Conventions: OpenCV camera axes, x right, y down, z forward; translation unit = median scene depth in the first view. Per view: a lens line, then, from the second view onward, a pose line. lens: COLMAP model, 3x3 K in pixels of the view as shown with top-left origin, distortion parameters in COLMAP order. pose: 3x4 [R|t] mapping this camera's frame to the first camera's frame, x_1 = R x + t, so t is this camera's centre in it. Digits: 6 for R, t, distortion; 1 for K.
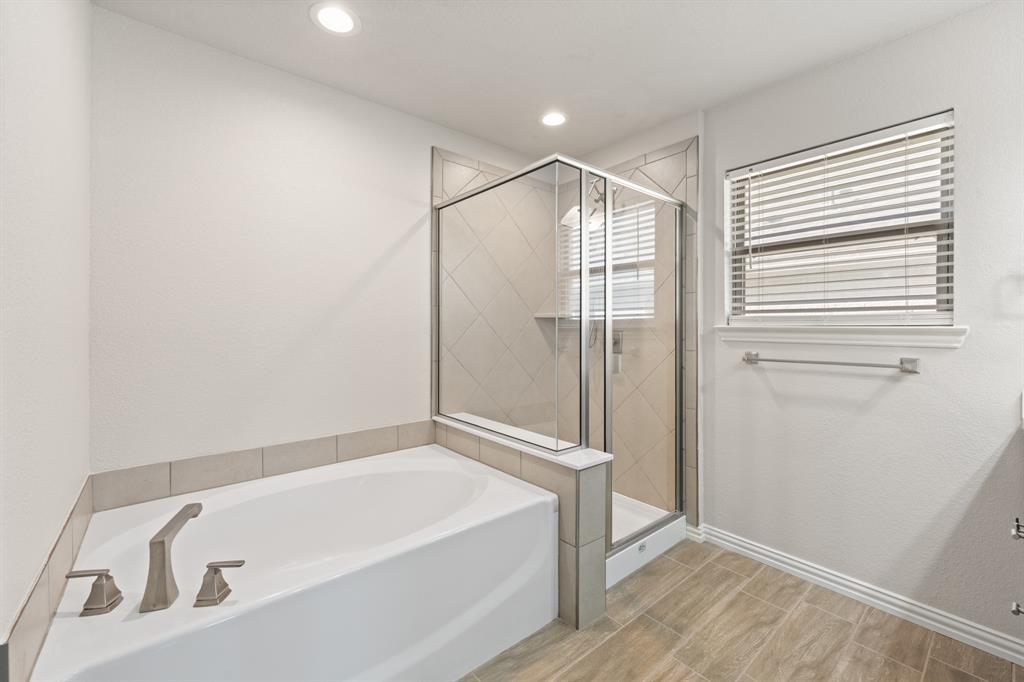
lens RADIAL K [[418.2, 0, 520.8], [0, 418.2, 334.7], [0, 0, 1]] dist [-0.001076, -0.000063]
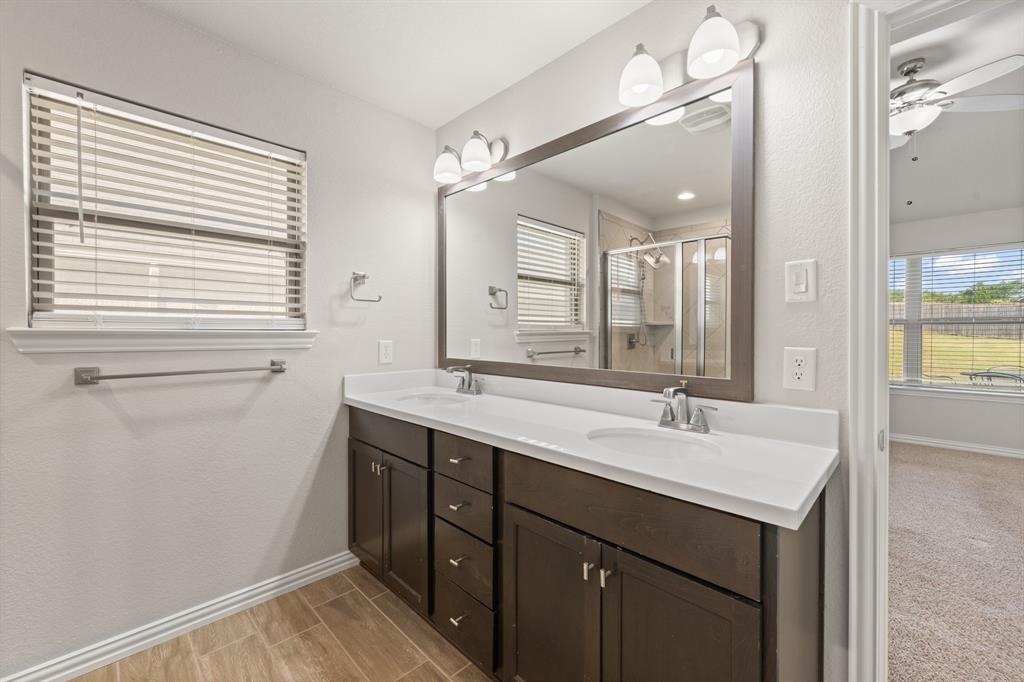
lens RADIAL K [[418.2, 0, 520.8], [0, 418.2, 334.7], [0, 0, 1]] dist [-0.001076, -0.000063]
pose [[-0.089833, -0.013167, 0.995870, -0.216165], [0.008493, 0.999866, 0.013986, -0.017908], [-0.995921, 0.009715, -0.089709, 0.434786]]
